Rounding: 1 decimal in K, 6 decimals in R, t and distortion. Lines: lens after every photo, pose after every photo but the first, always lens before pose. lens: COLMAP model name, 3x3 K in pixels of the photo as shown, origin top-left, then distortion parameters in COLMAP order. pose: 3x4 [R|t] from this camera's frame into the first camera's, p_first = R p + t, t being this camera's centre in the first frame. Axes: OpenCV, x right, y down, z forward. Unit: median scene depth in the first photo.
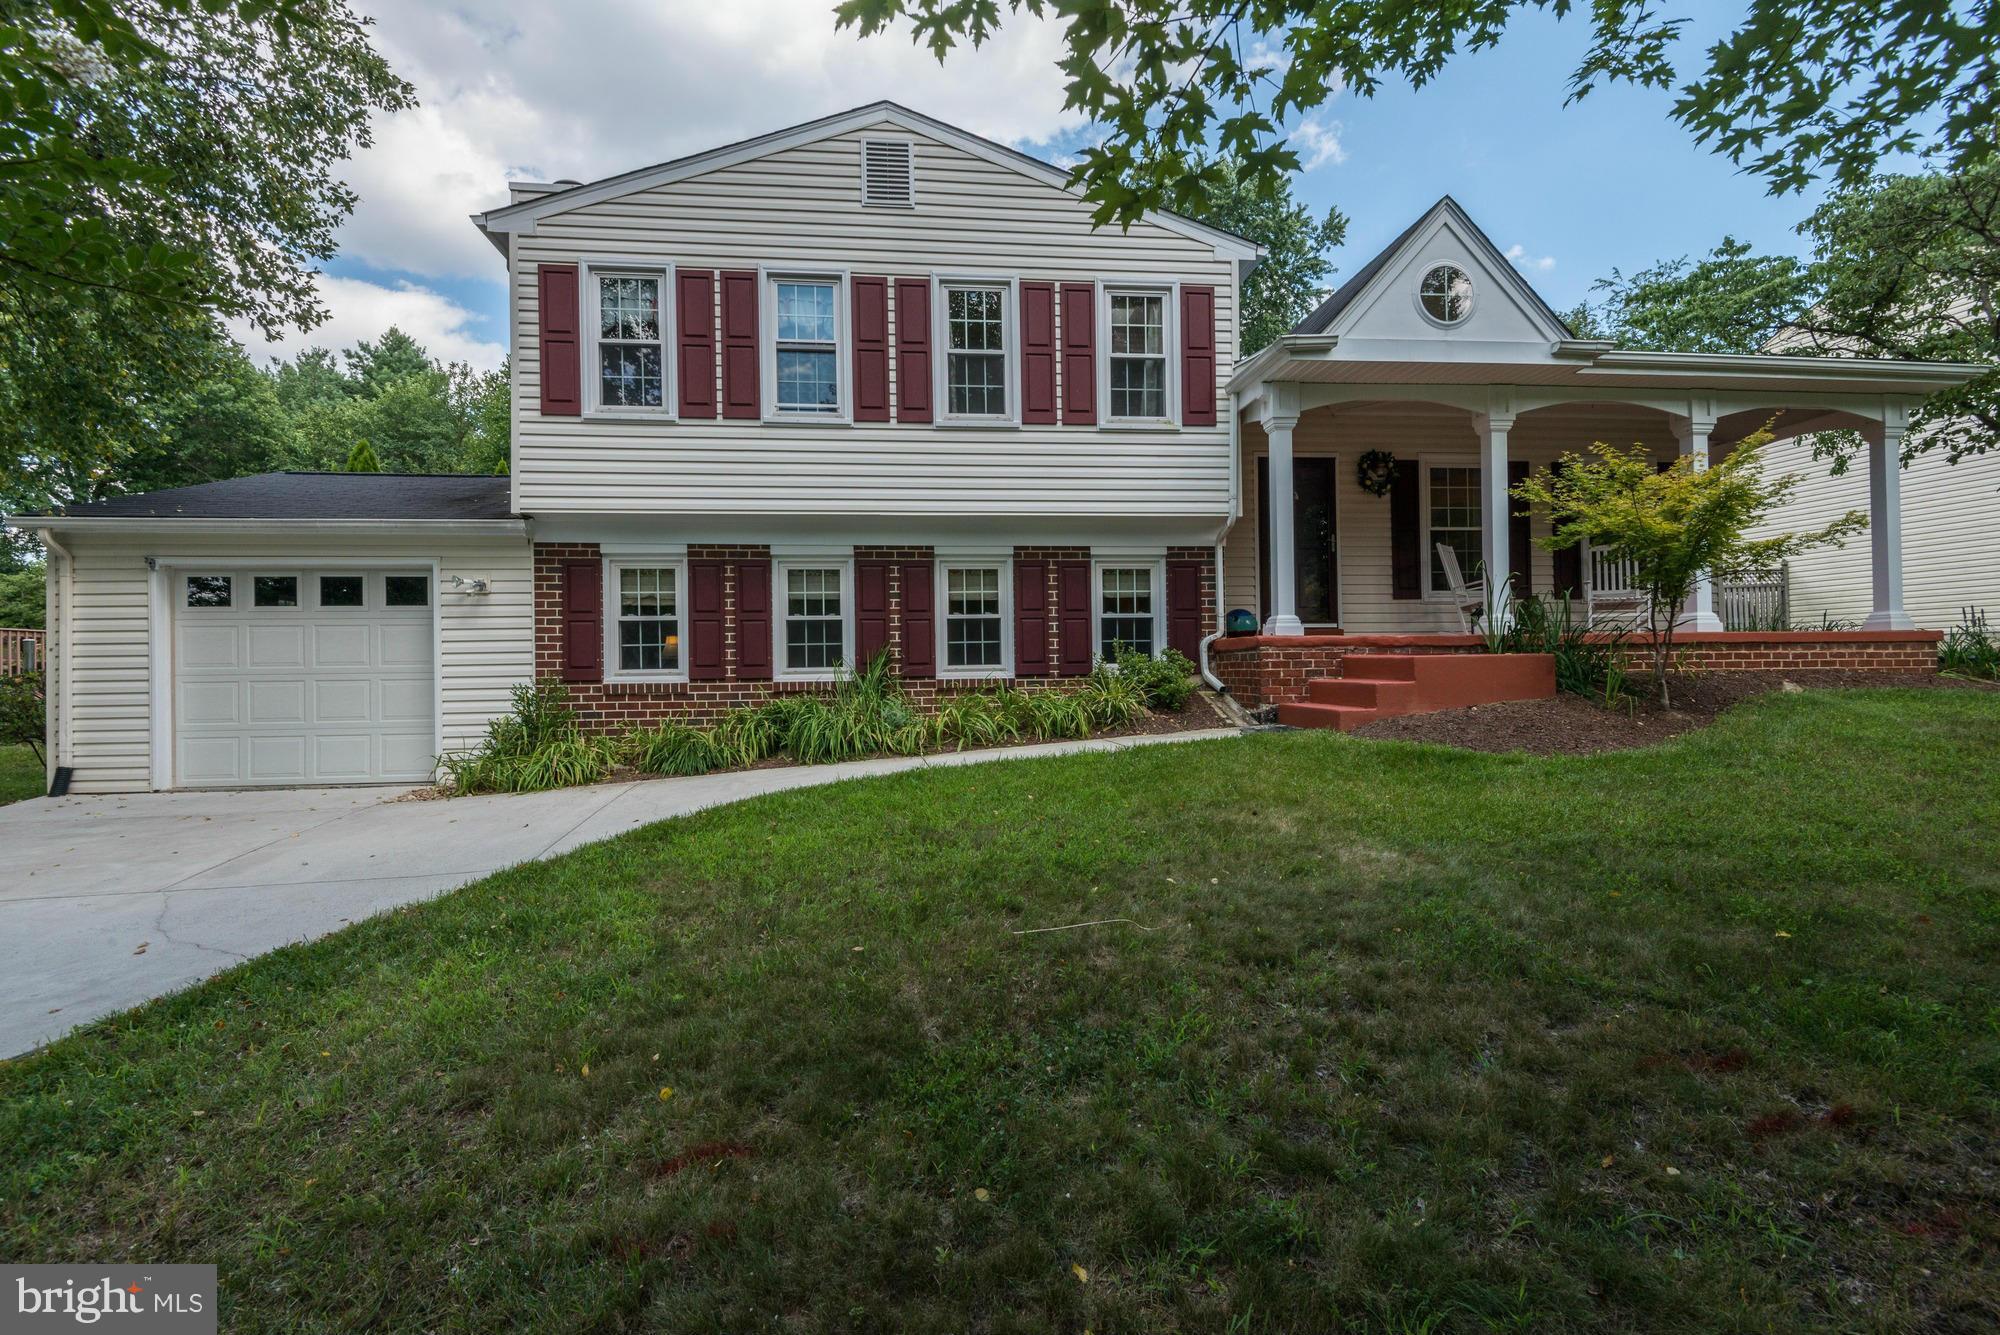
lens RADIAL K [[867.1, 0, 1000.0], [0, 867.1, 667.5], [0, 0, 1]] dist [0.004362, 0.000176]
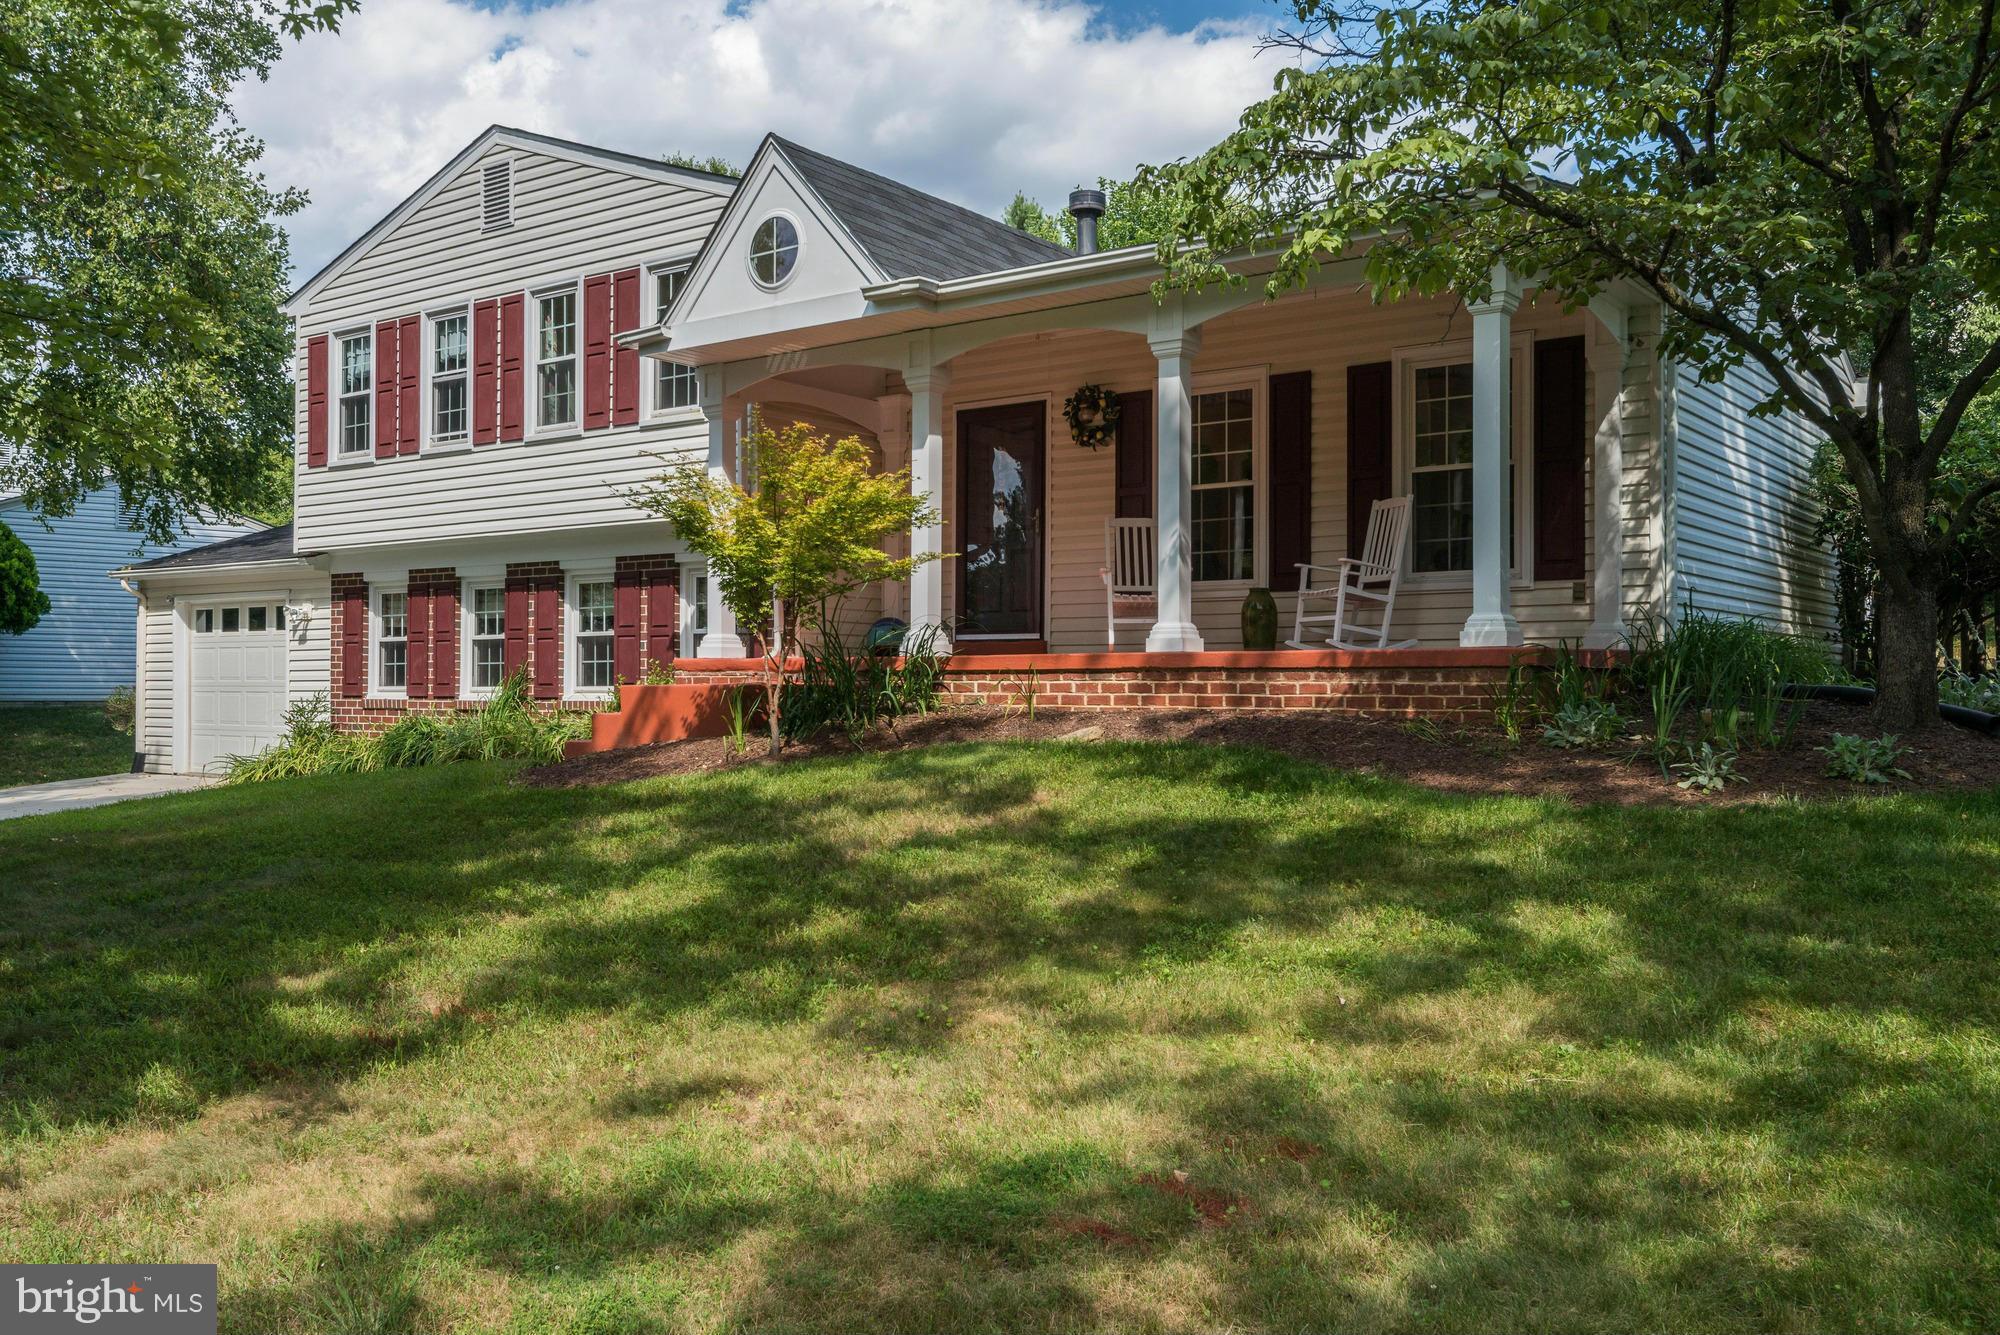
lens RADIAL K [[1707.0, 0, 1000.0], [0, 1707.0, 667.5], [0, 0, 1]] dist [0.033886, -0.001582]
pose [[0.730873, 0.005640, -0.682490, 1.650573], [-0.014722, 0.999863, -0.007503, -0.017123], [0.682355, 0.015531, 0.730856, -0.044844]]
